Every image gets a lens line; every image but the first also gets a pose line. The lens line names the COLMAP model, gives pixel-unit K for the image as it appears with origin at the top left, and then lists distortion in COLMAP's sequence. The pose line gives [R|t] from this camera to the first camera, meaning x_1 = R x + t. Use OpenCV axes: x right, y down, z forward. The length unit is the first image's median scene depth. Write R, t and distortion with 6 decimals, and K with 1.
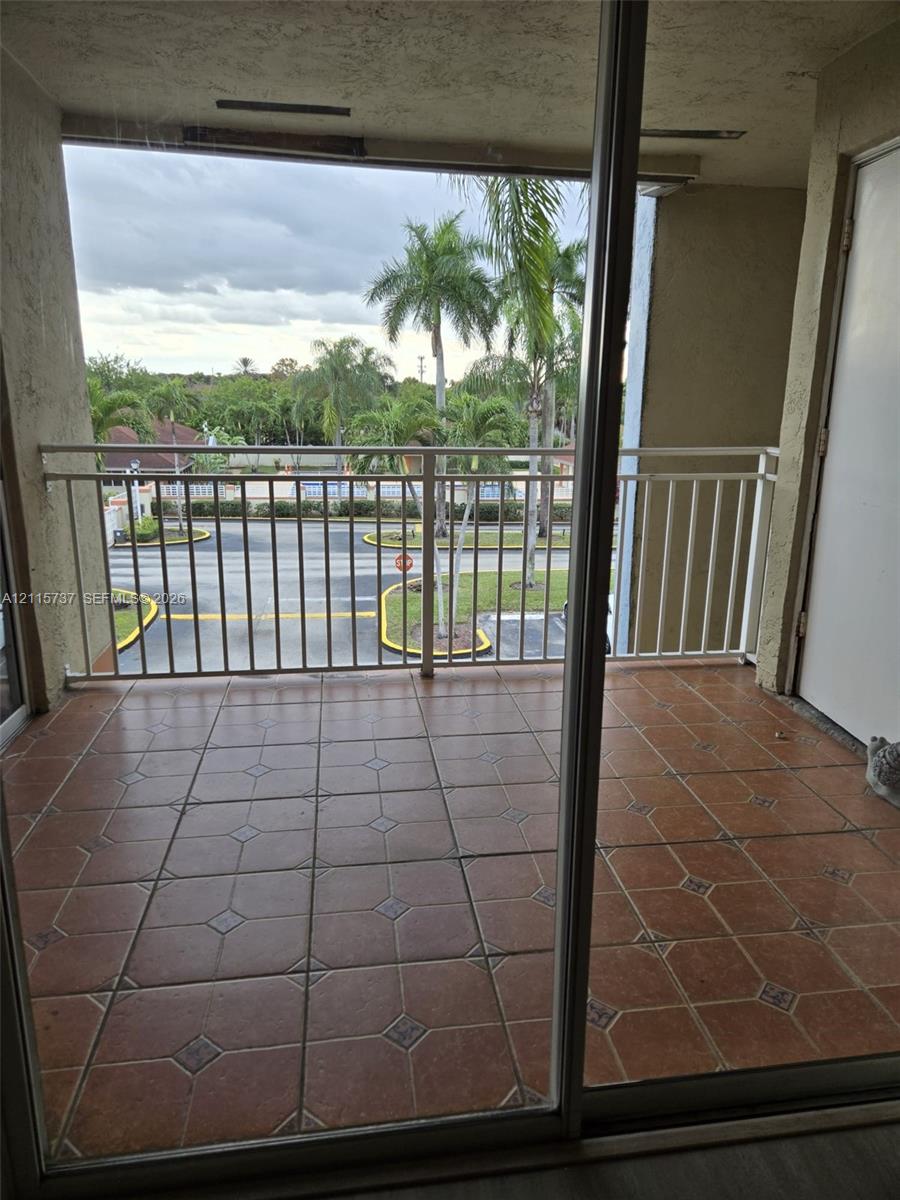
lens RADIAL K [[814.9, 0, 456.6], [0, 814.9, 602.3], [0, 0, 1]] dist [0.067850, -0.072937]
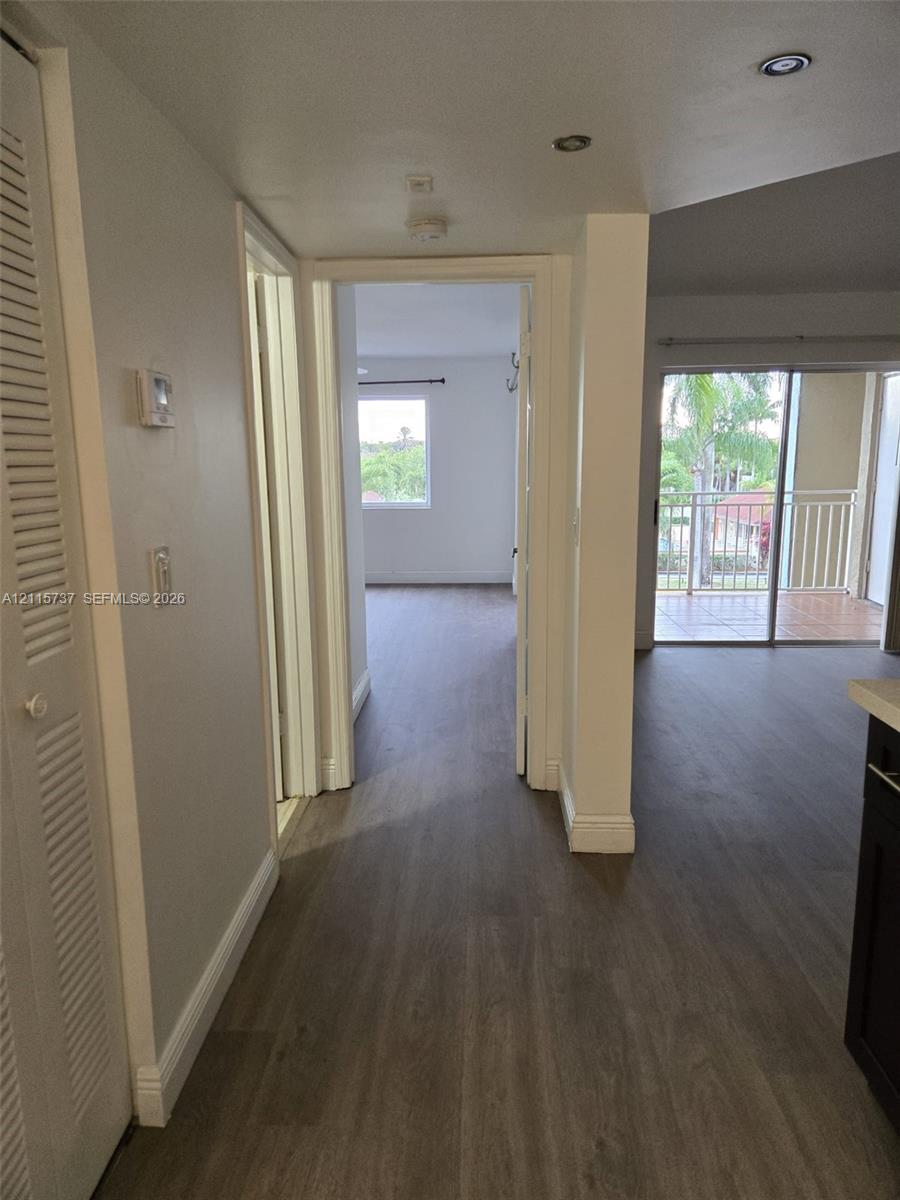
lens RADIAL K [[814.9, 0, 456.6], [0, 814.9, 602.3], [0, 0, 1]] dist [0.067850, -0.072937]
pose [[0.984513, 0.010066, -0.175025, -0.253148], [-0.022714, 0.997260, -0.070408, 0.268208], [0.173837, 0.073293, 0.982043, -1.215150]]
